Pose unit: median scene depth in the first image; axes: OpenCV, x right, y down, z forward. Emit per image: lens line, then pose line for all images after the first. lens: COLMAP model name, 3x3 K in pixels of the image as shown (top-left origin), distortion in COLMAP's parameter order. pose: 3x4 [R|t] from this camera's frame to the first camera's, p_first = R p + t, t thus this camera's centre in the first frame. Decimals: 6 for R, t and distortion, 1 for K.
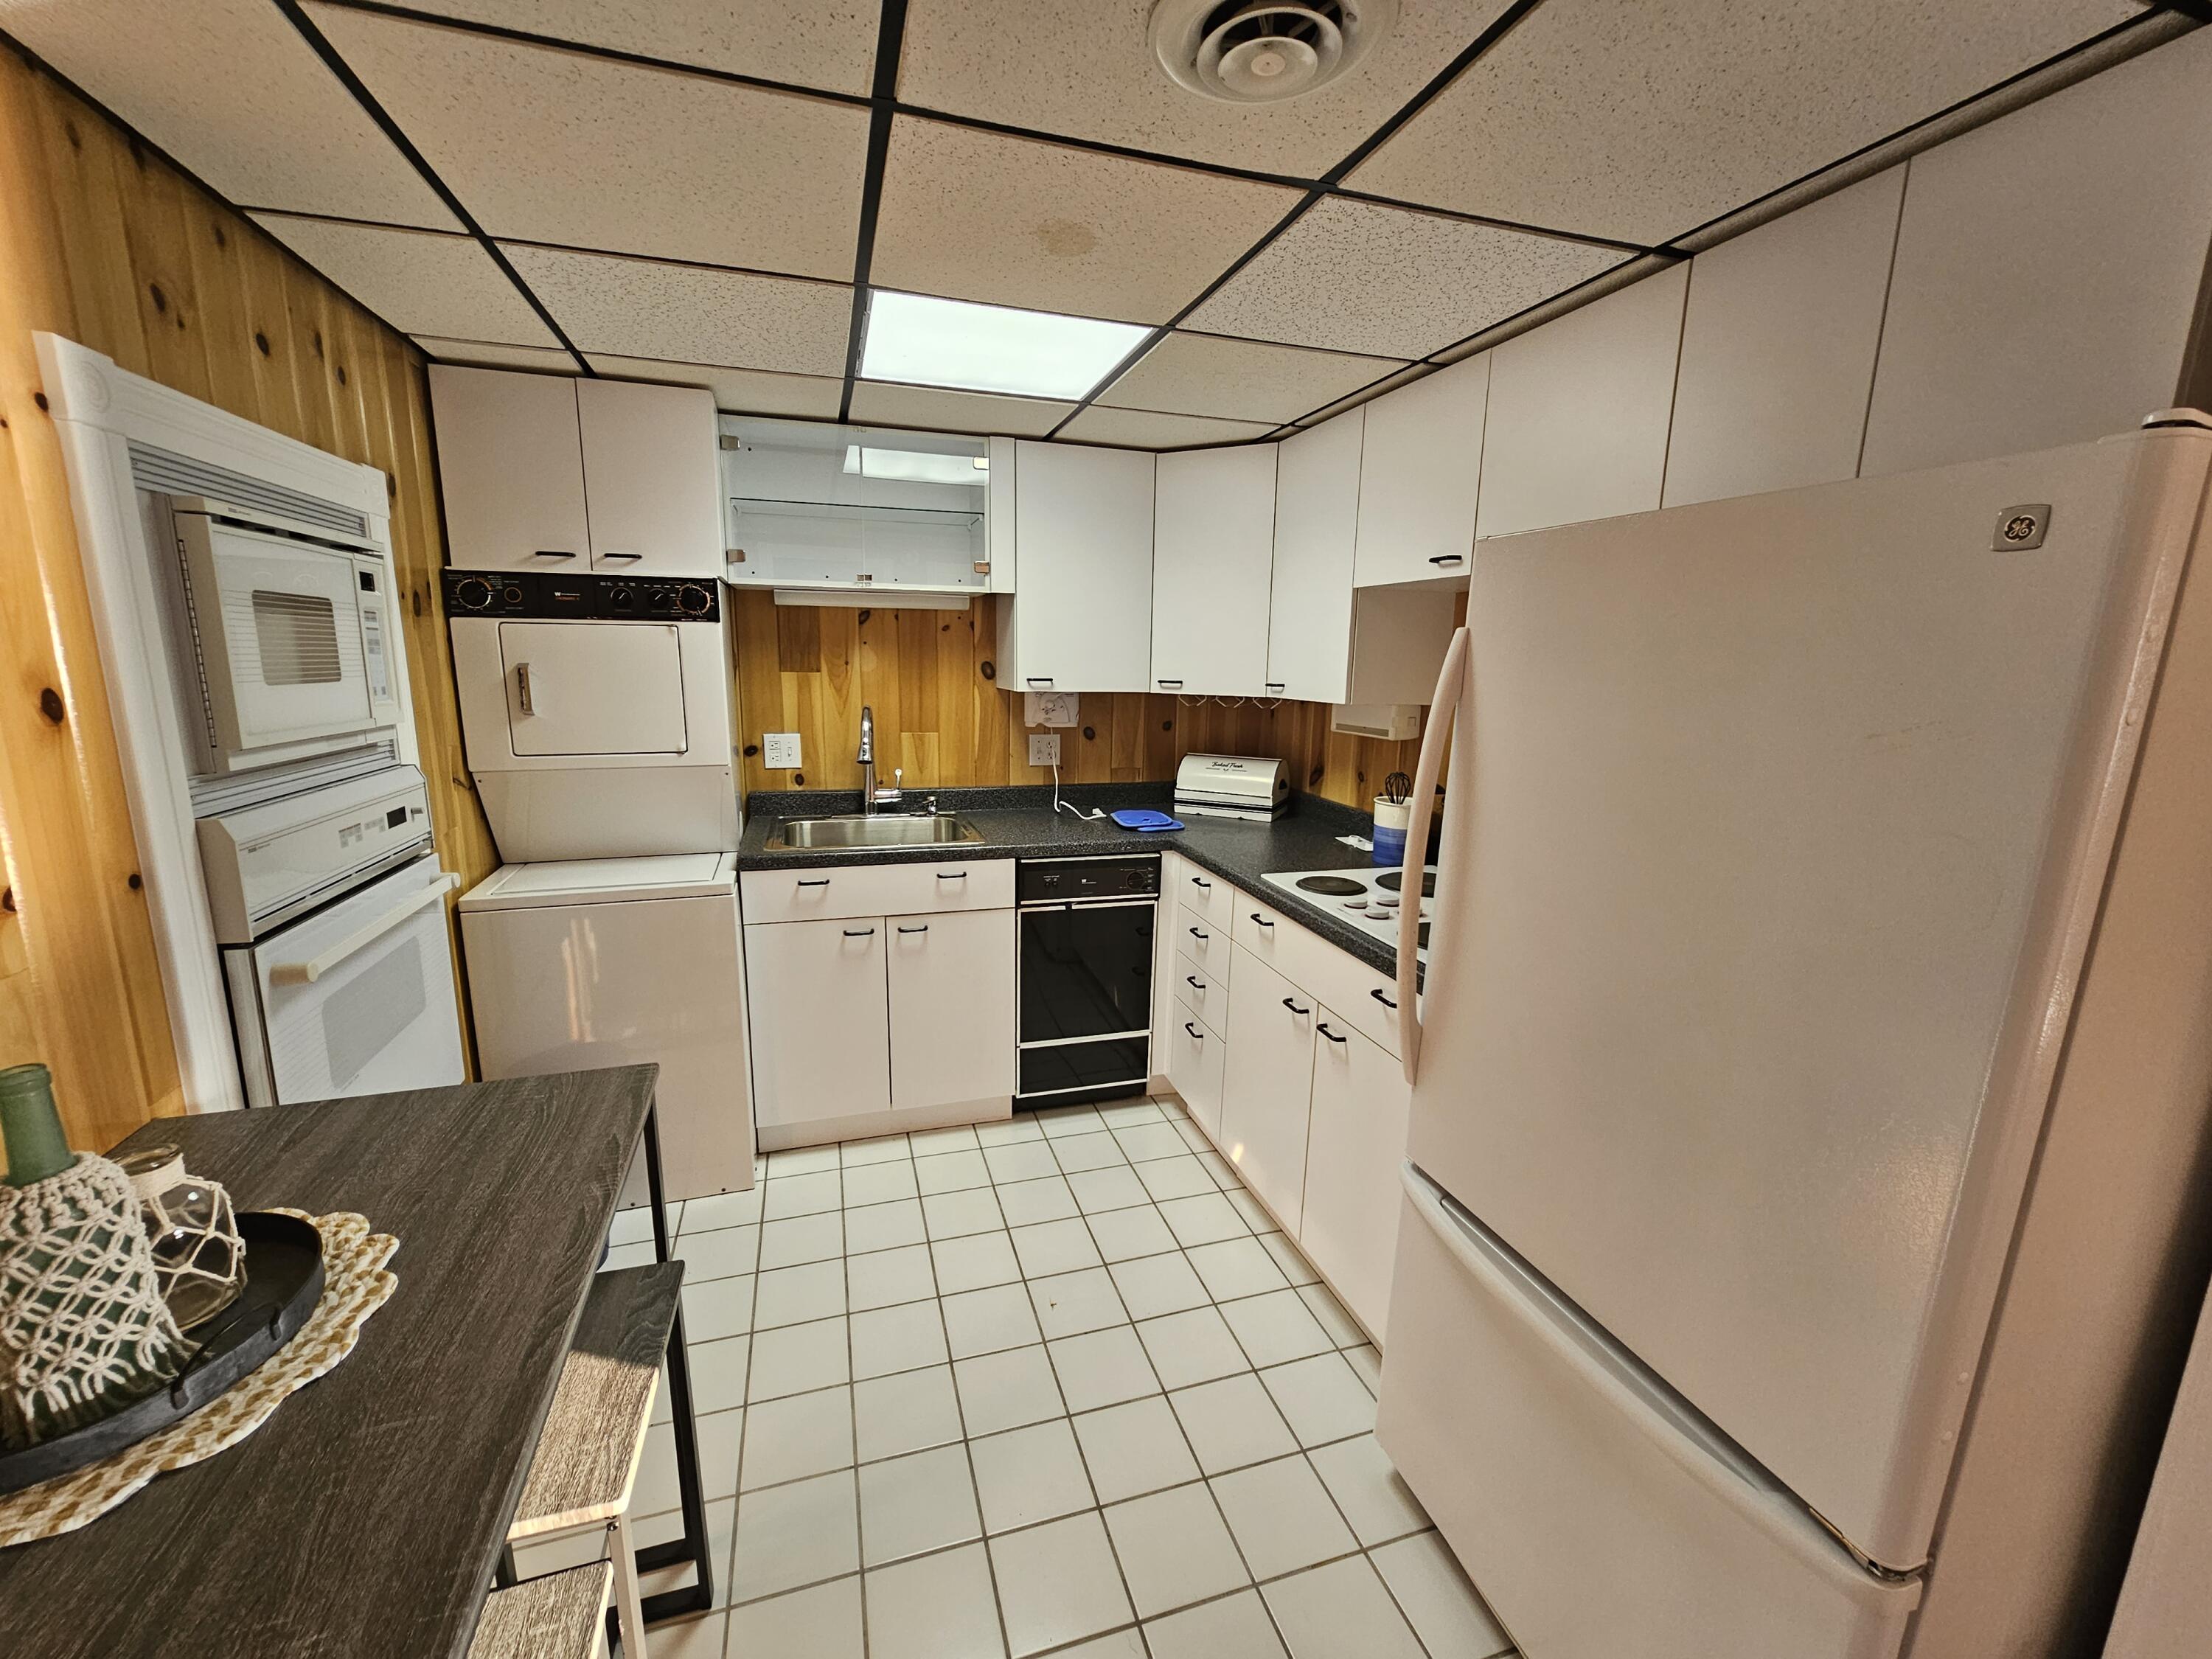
lens RADIAL K [[904.0, 0, 1110.3], [0, 904.0, 830.0], [0, 0, 1]] dist [-0.001973, 0.000090]
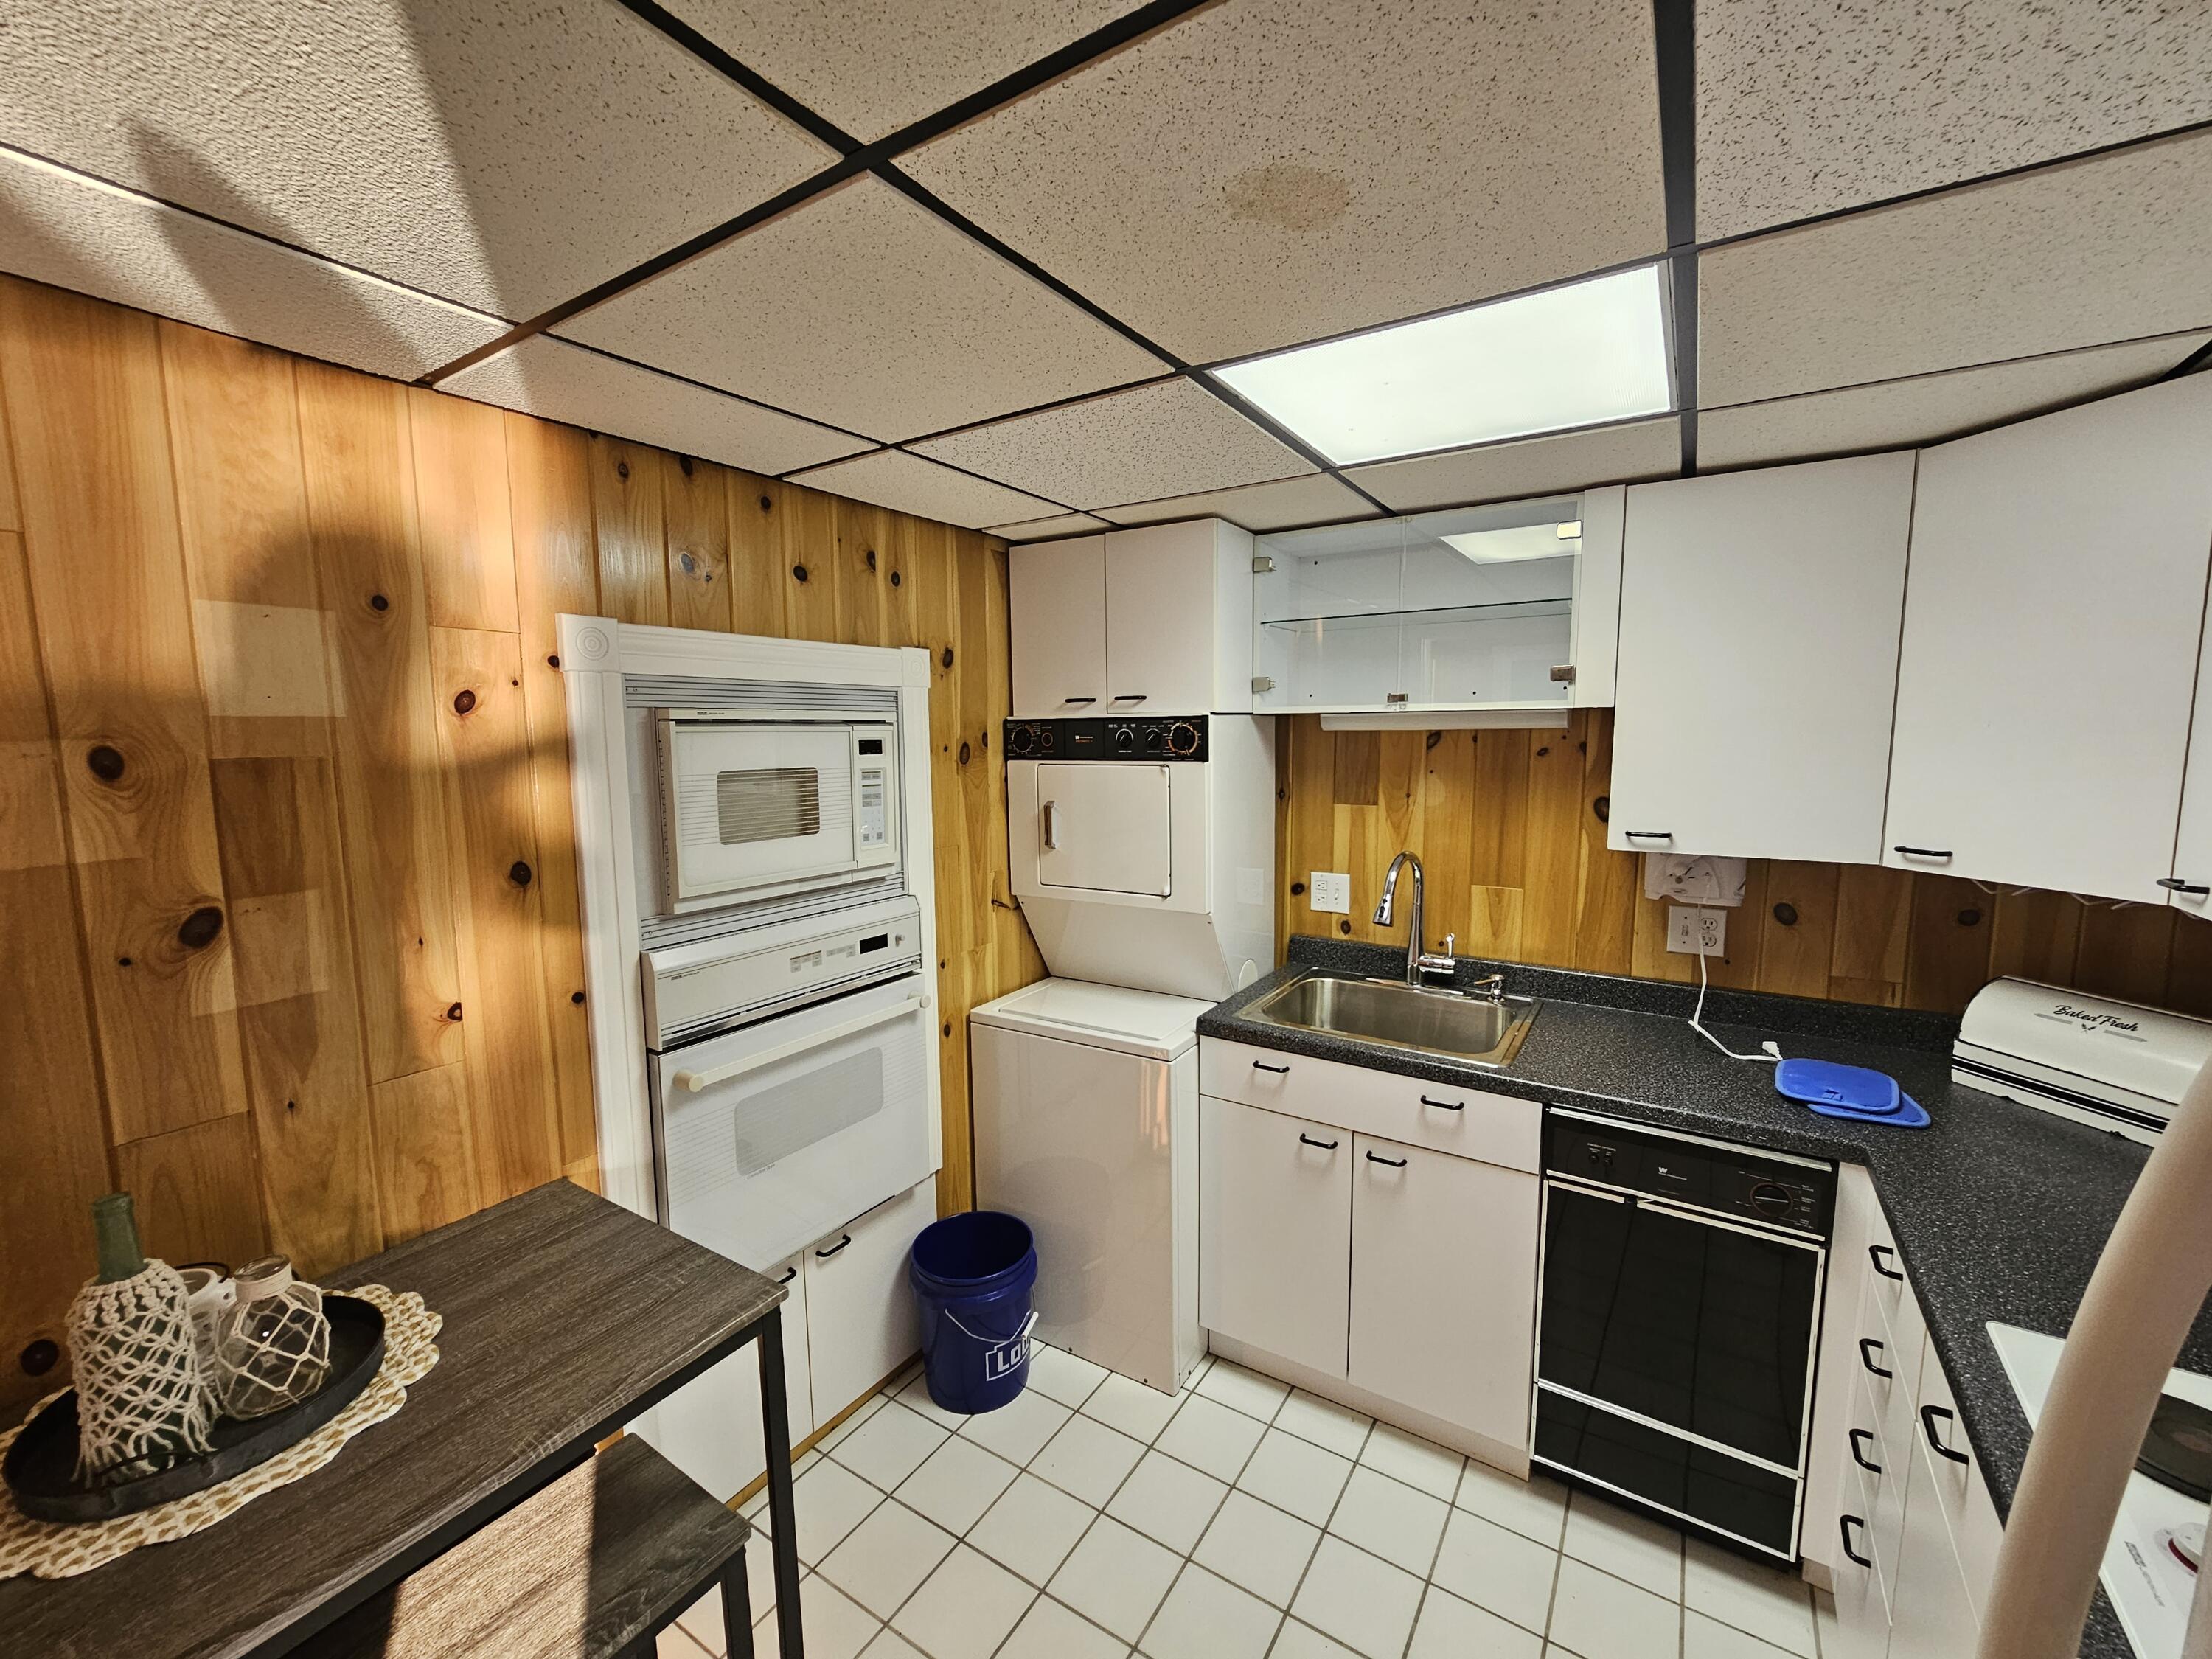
lens RADIAL K [[904.0, 0, 1110.3], [0, 904.0, 830.0], [0, 0, 1]] dist [-0.001973, 0.000090]
pose [[0.635521, 0.064380, -0.769395, 0.196546], [-0.128360, 0.991459, -0.023064, -0.114678], [0.761339, 0.113417, 0.638357, 0.312428]]
